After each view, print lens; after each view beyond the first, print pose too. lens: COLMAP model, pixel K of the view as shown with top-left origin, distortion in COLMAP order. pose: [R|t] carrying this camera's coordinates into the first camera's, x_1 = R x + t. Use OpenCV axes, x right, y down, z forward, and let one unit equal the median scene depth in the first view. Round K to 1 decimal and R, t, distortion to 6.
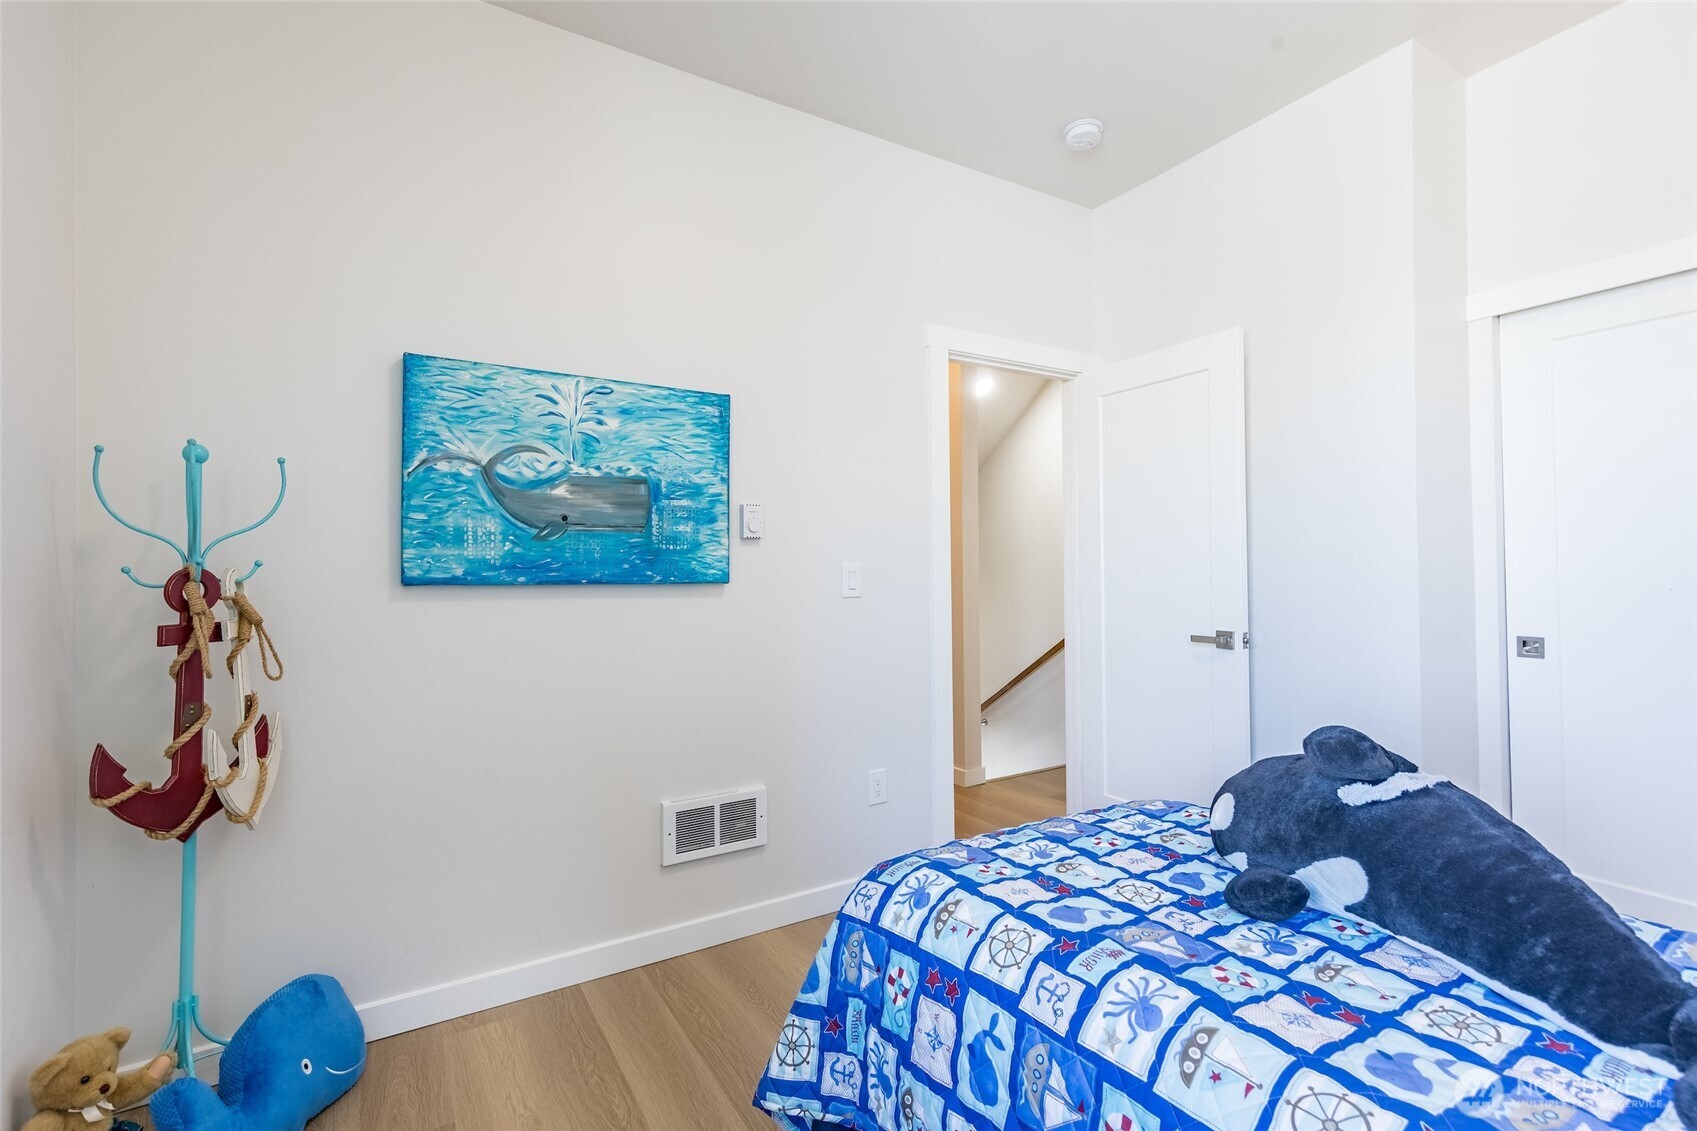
lens RADIAL K [[782.8, 0, 848.6], [0, 782.8, 566.1], [0, 0, 1]] dist [-0.000927, -0.000049]
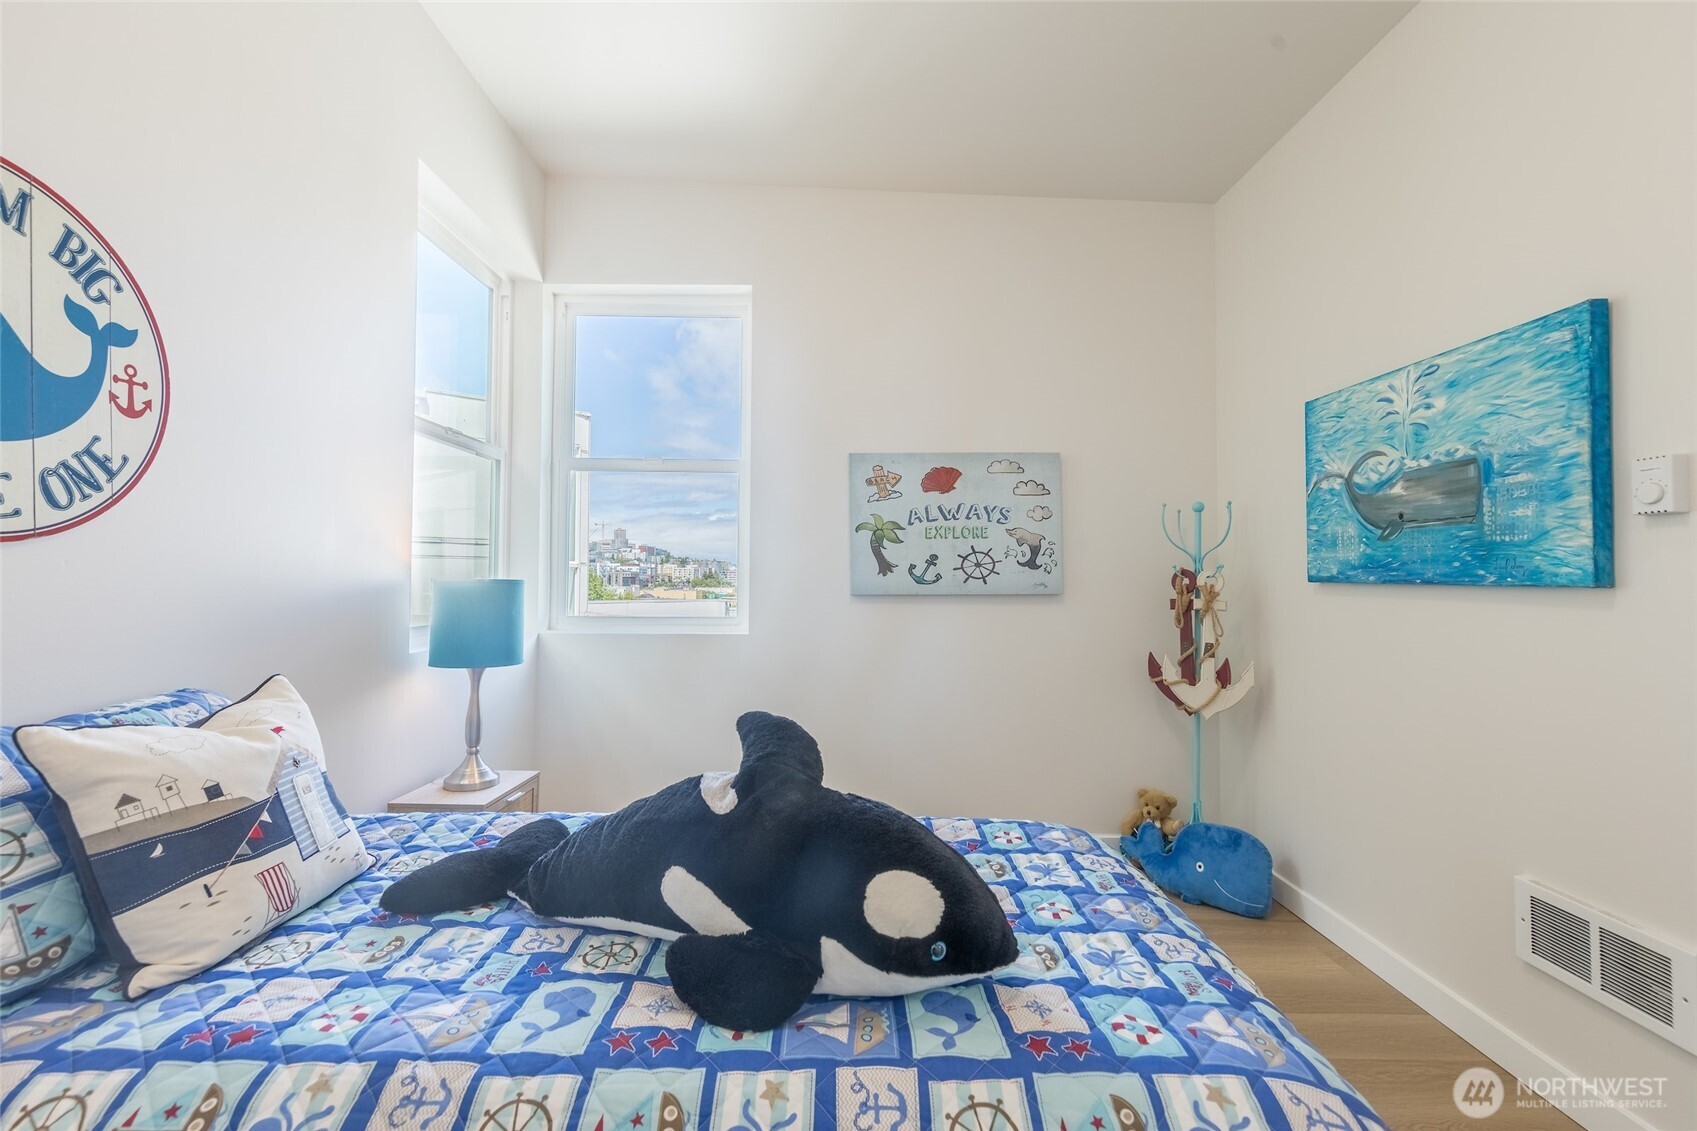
lens RADIAL K [[681.9, 0, 847.7], [0, 681.9, 566.2], [0, 0, 1]] dist [0.000557, -0.000109]
pose [[-0.503490, -0.010451, -0.863938, 0.712468], [0.003952, 0.999889, -0.014399, 0.010541], [0.863992, -0.010663, -0.503392, 0.823815]]
